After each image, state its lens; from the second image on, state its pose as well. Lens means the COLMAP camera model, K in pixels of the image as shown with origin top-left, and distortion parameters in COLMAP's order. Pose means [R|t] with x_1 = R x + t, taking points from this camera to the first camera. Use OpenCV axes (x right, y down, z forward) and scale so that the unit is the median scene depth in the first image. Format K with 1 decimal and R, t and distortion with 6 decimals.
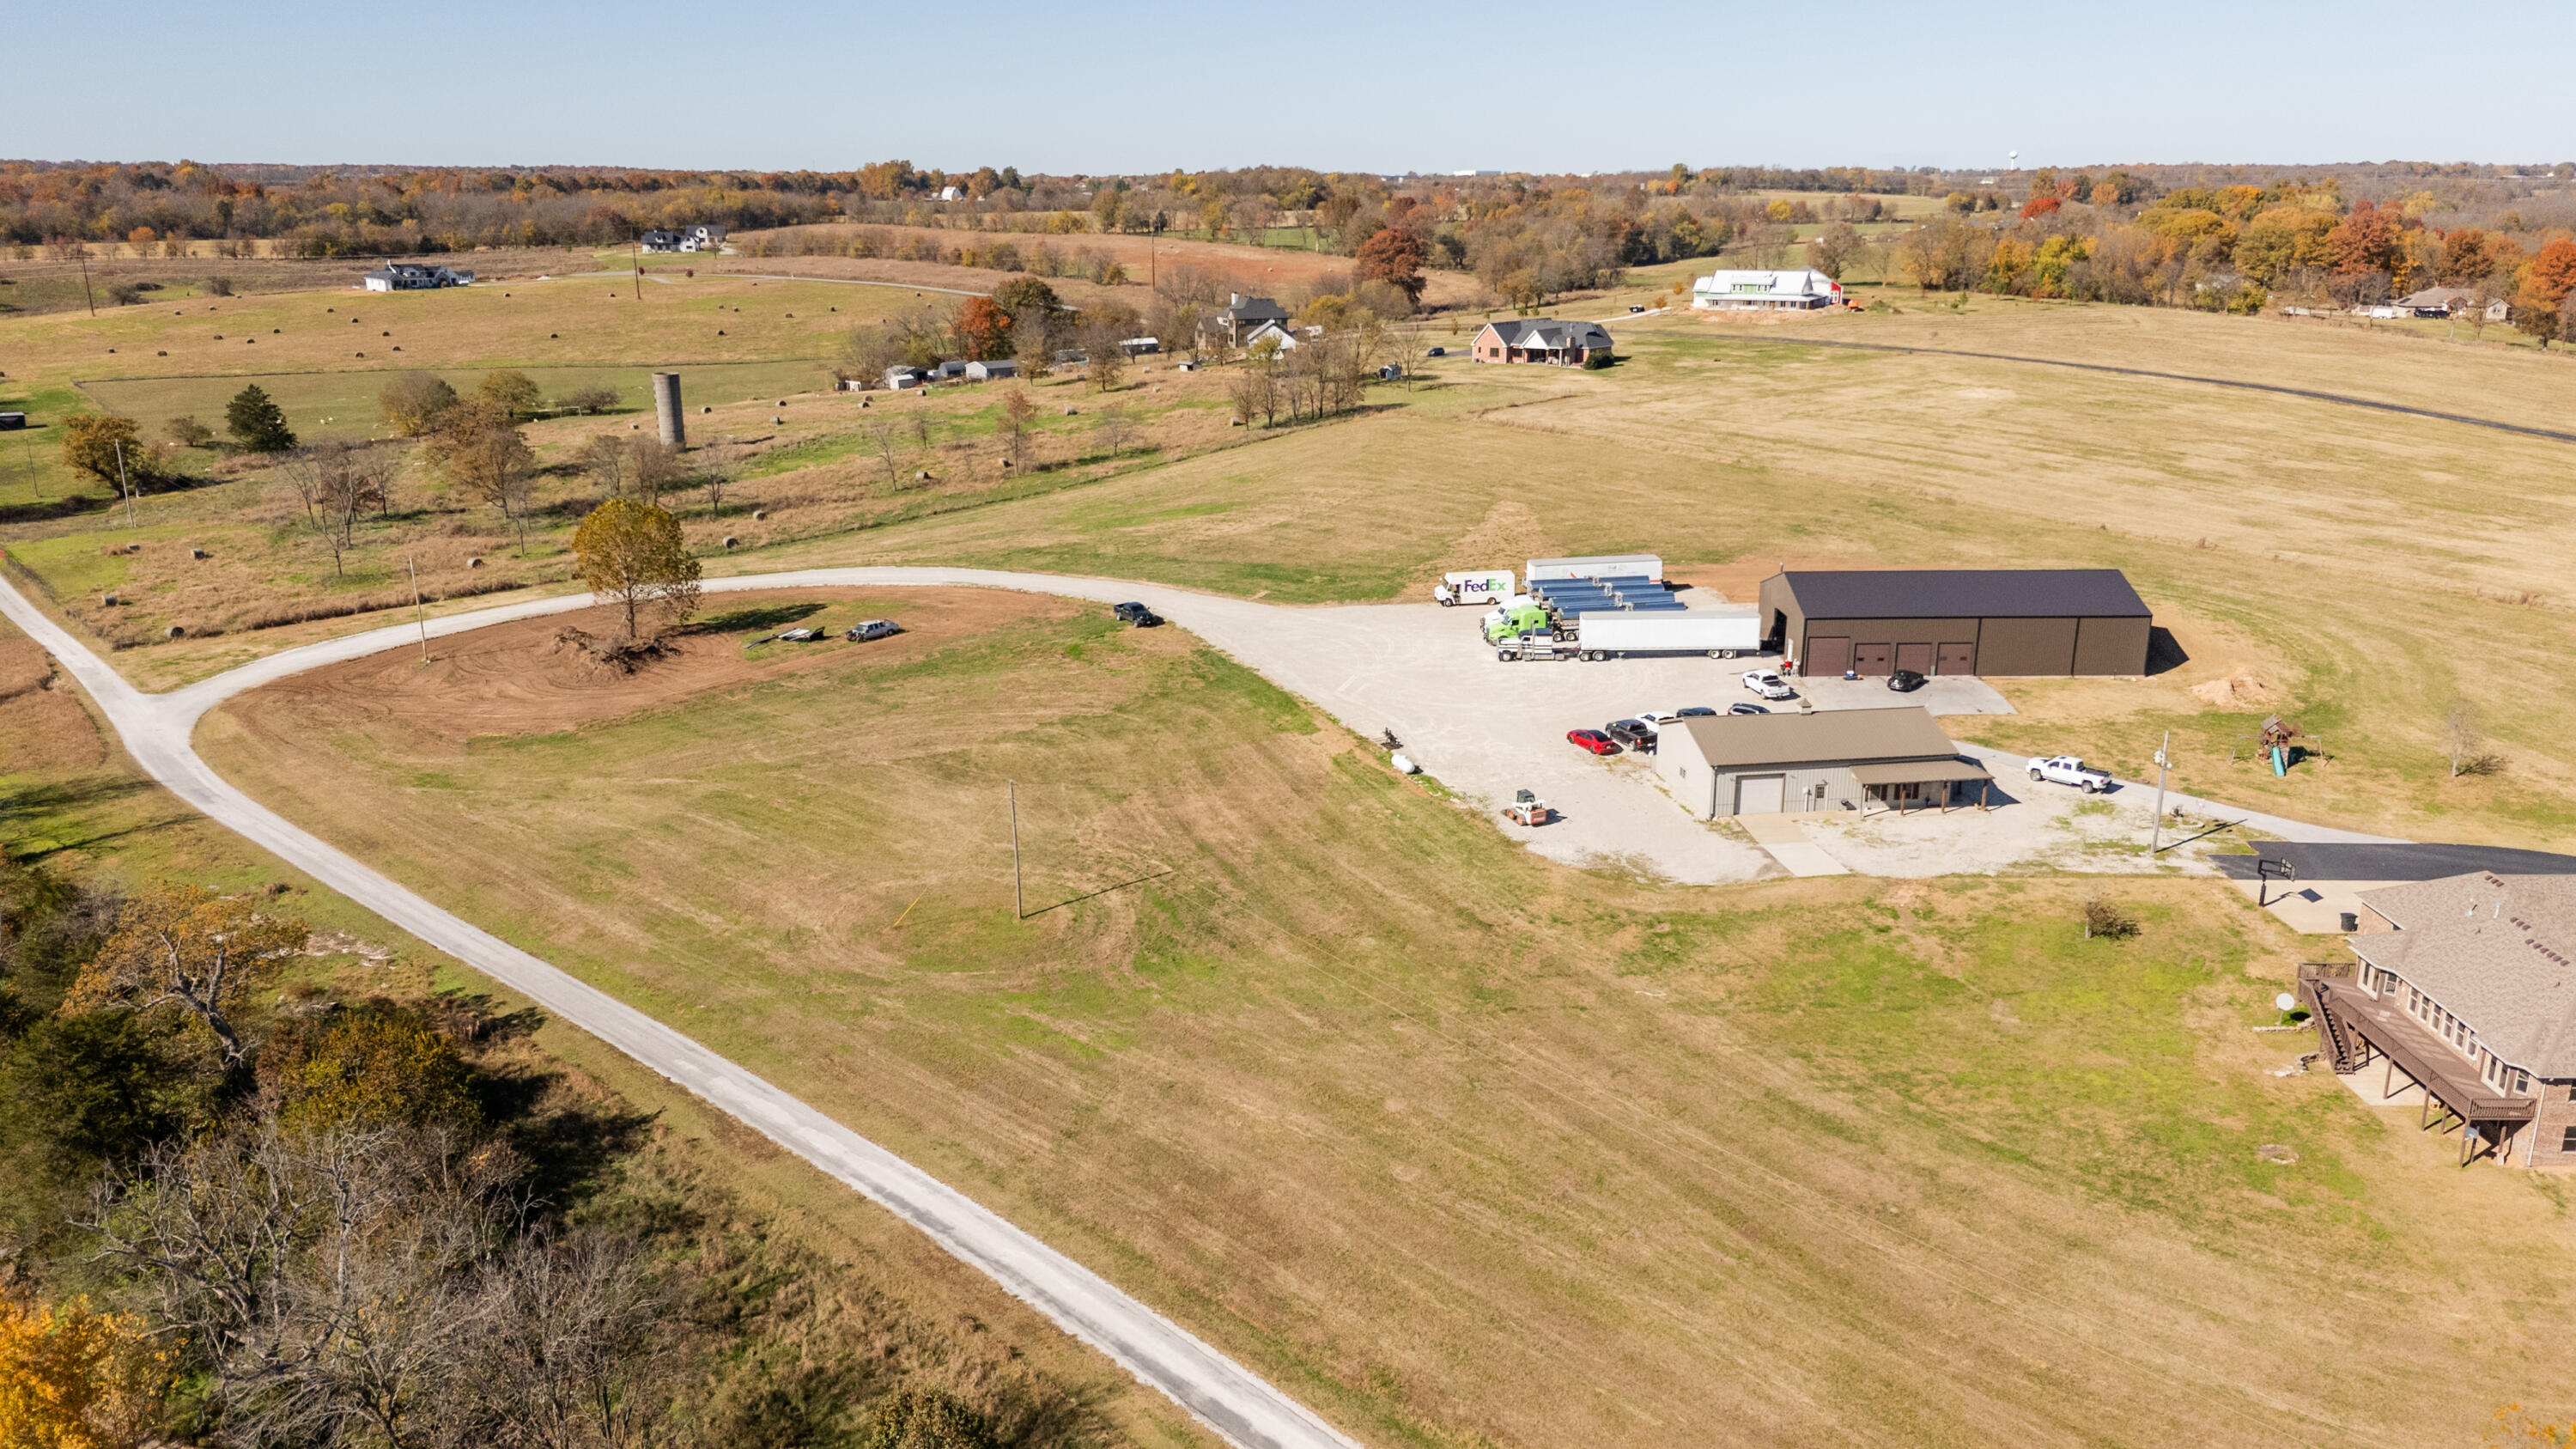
lens RADIAL K [[1889.0, 0, 1300.1], [0, 1889.0, 724.5], [0, 0, 1]] dist [0.083339, -0.092098]
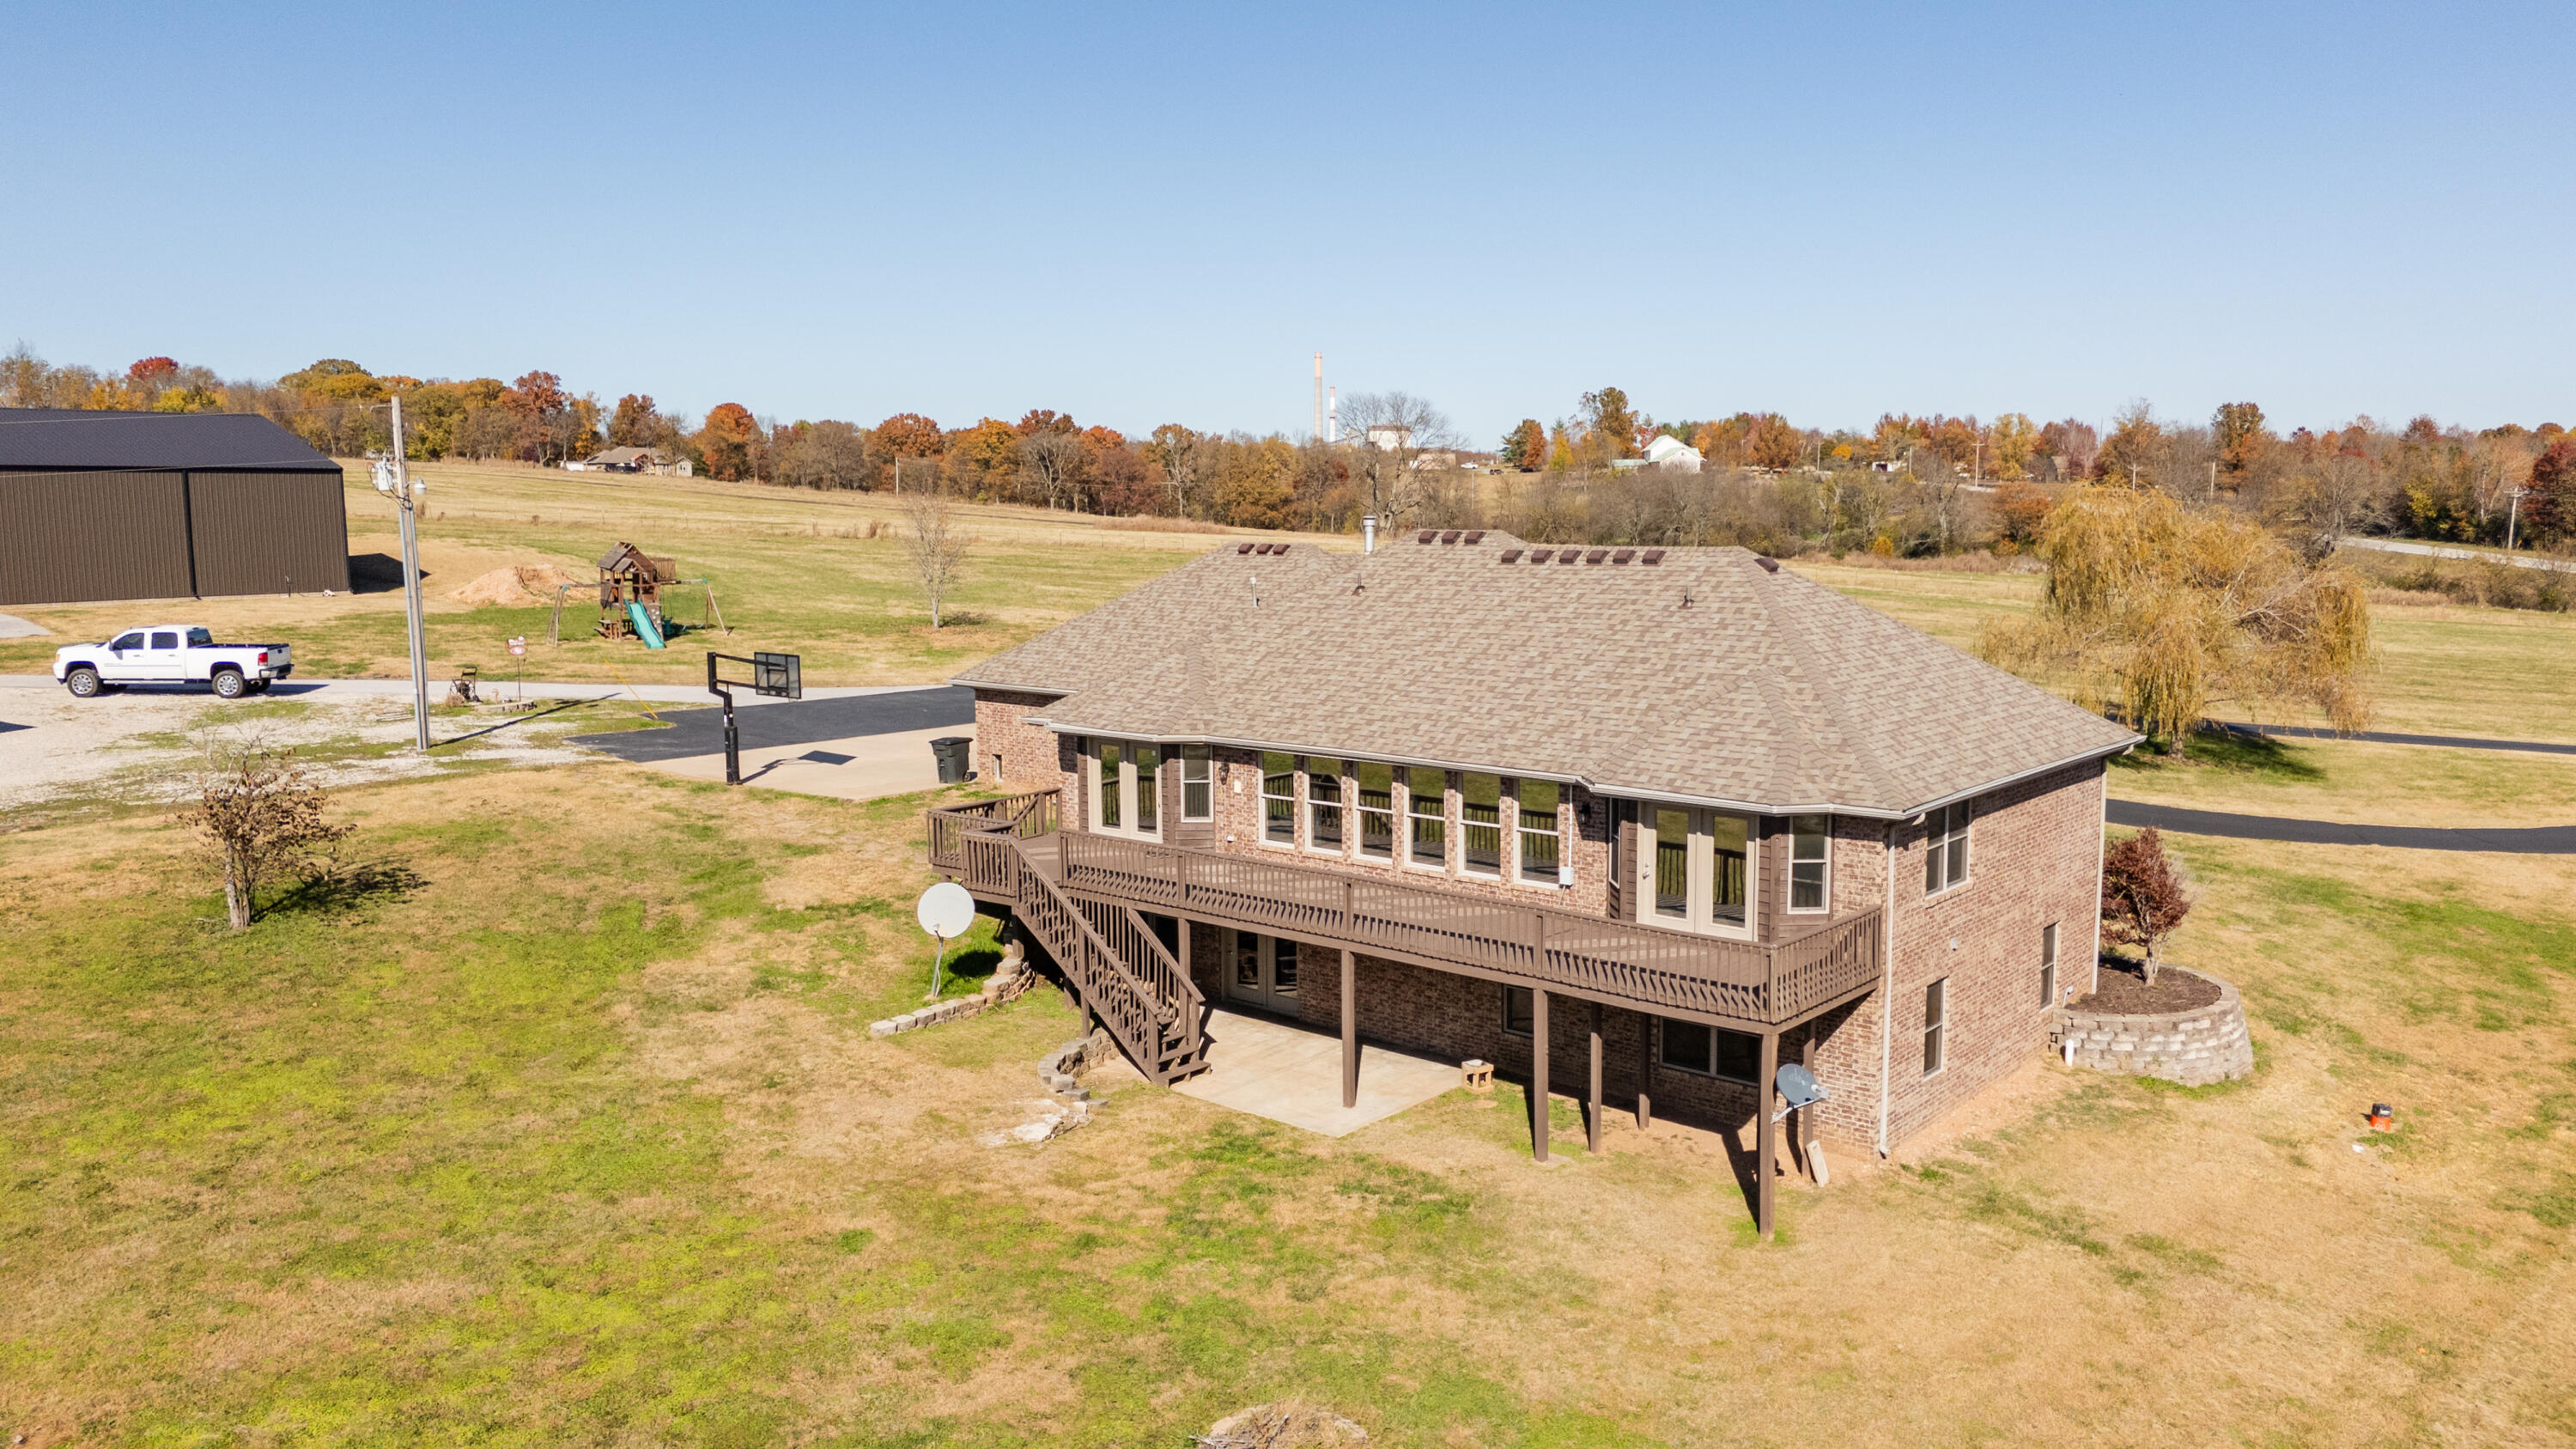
lens RADIAL K [[1889.0, 0, 1300.1], [0, 1889.0, 724.5], [0, 0, 1]] dist [0.083339, -0.092098]
pose [[0.640503, -0.099331, 0.761505, 0.298929], [0.217574, 0.974442, -0.055895, 0.131413], [-0.736490, 0.201484, 0.645745, 0.695432]]
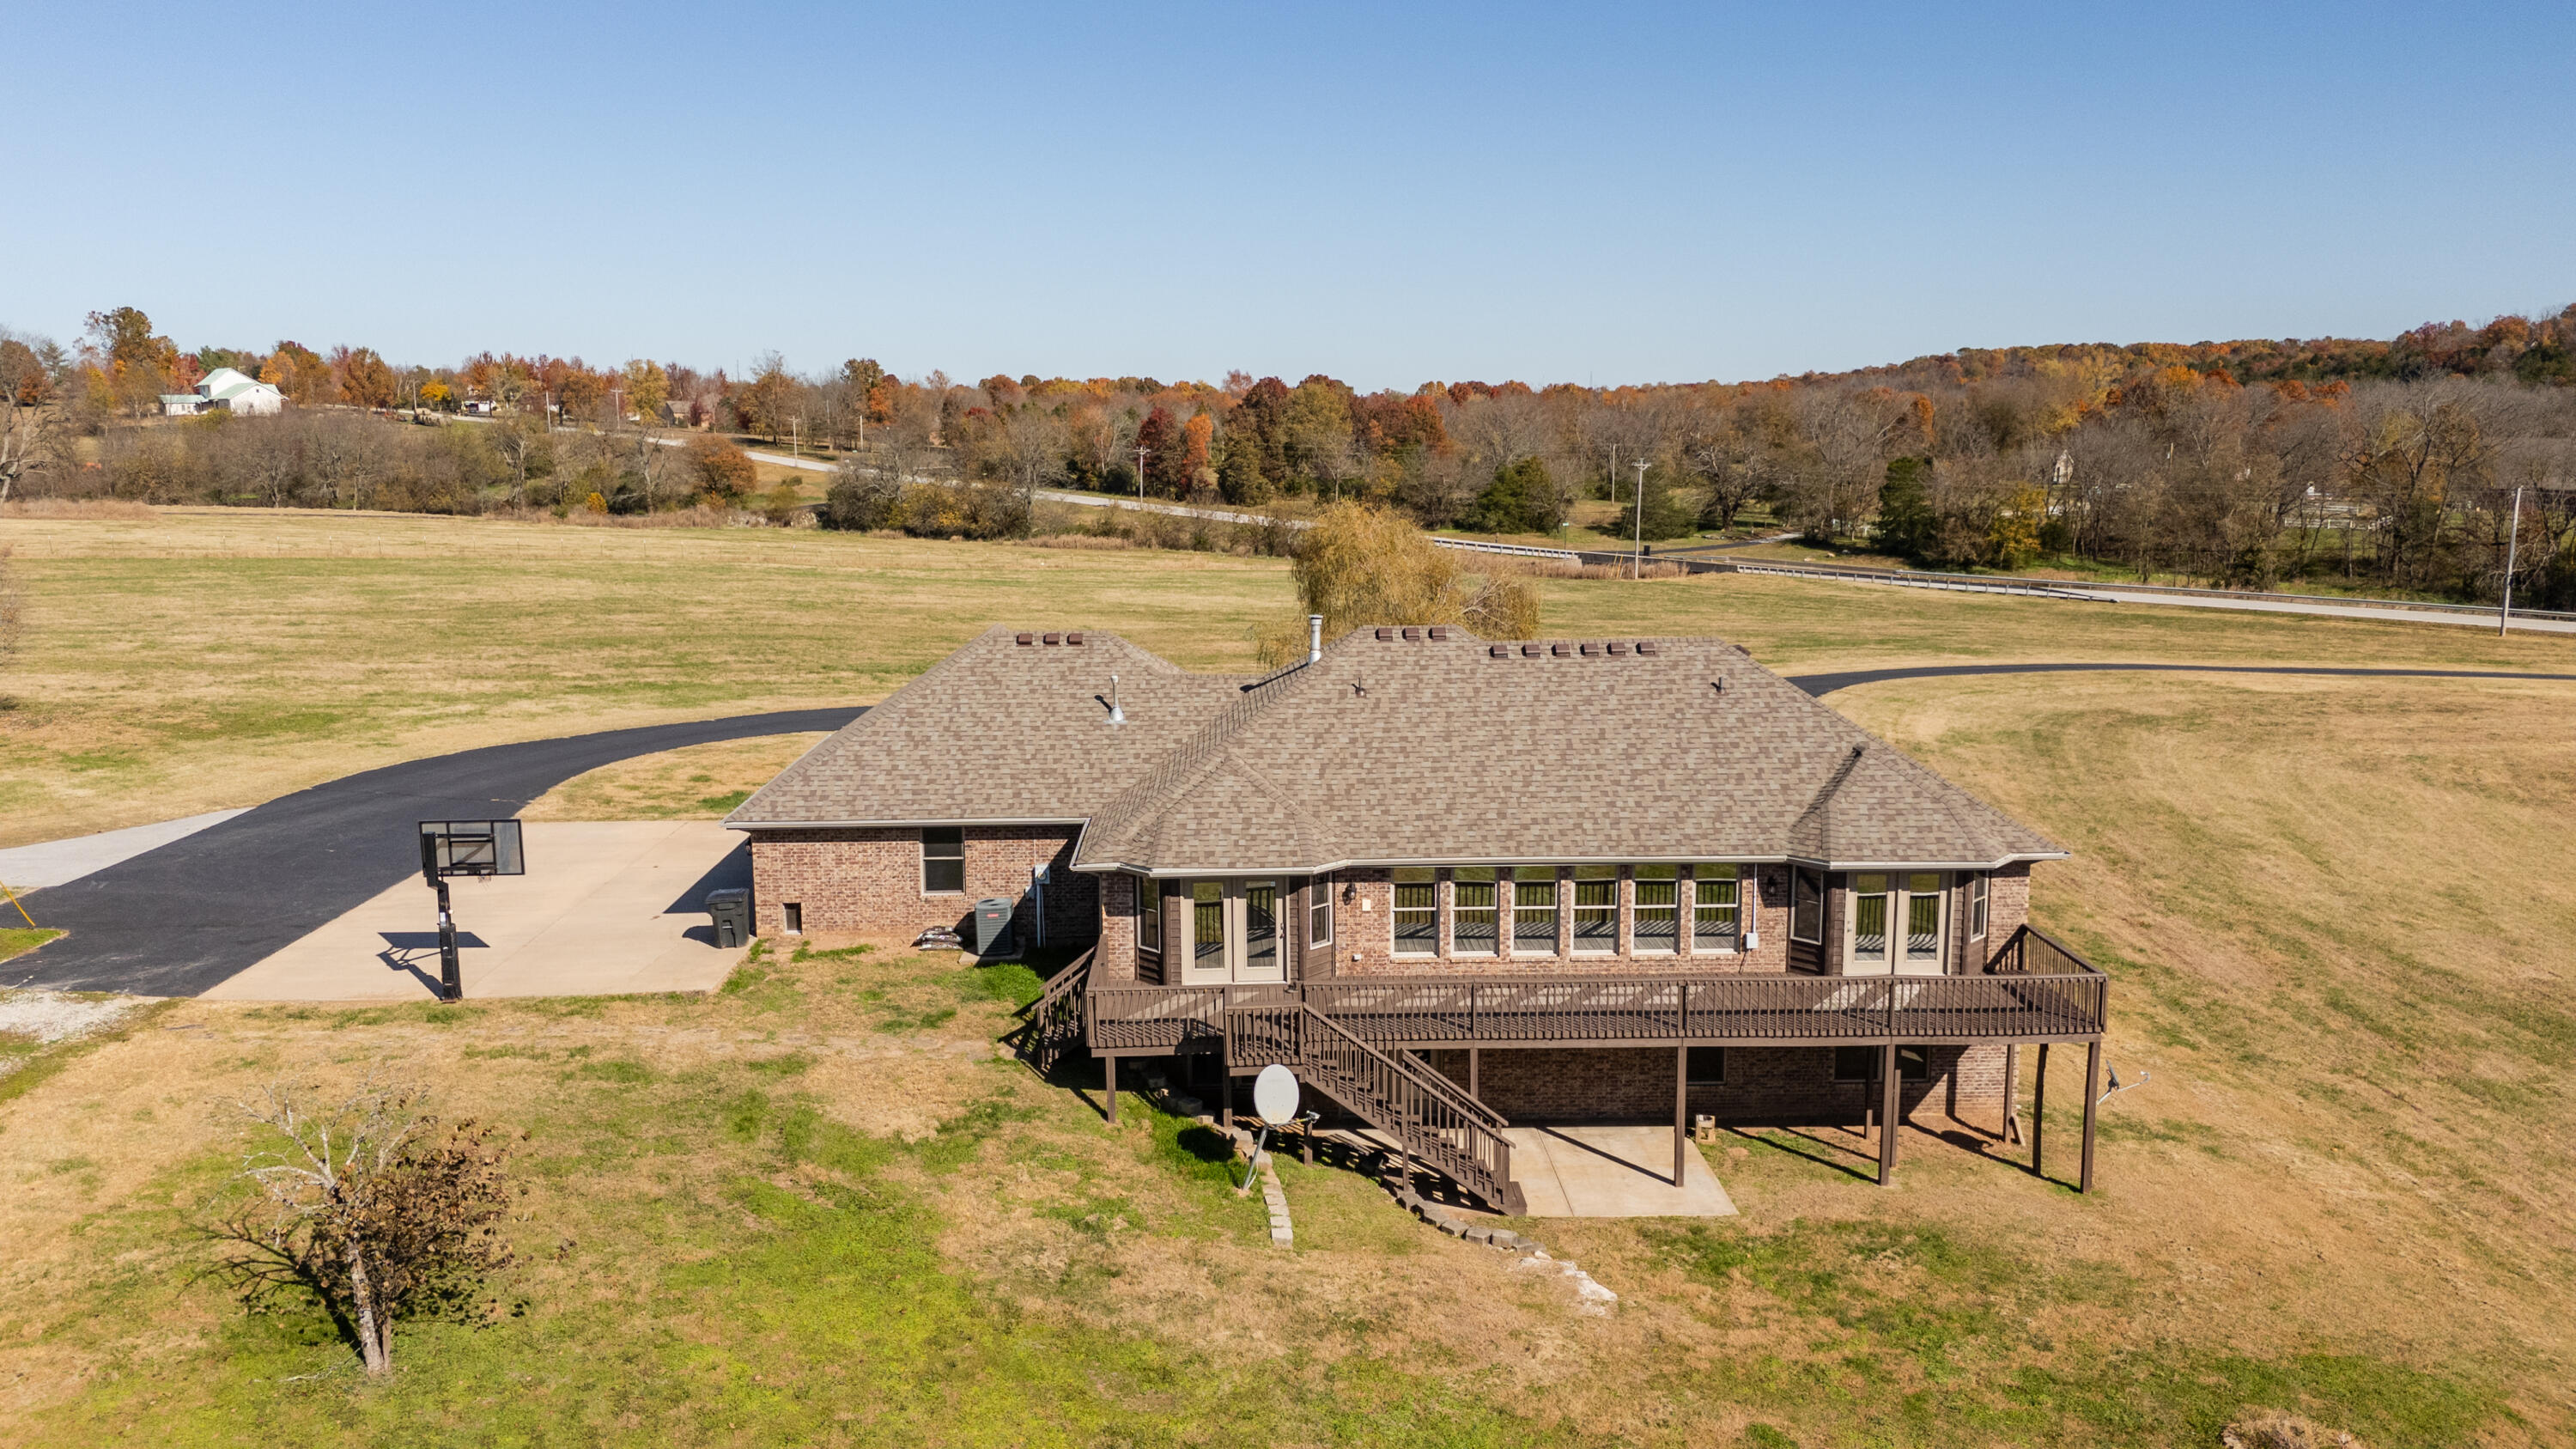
lens RADIAL K [[1889.0, 0, 1300.1], [0, 1889.0, 724.5], [0, 0, 1]] dist [0.083339, -0.092098]
pose [[-0.046091, -0.162883, 0.985568, 0.231973], [0.278380, 0.945438, 0.169269, 0.045326], [-0.959365, 0.282164, 0.001767, 0.890144]]
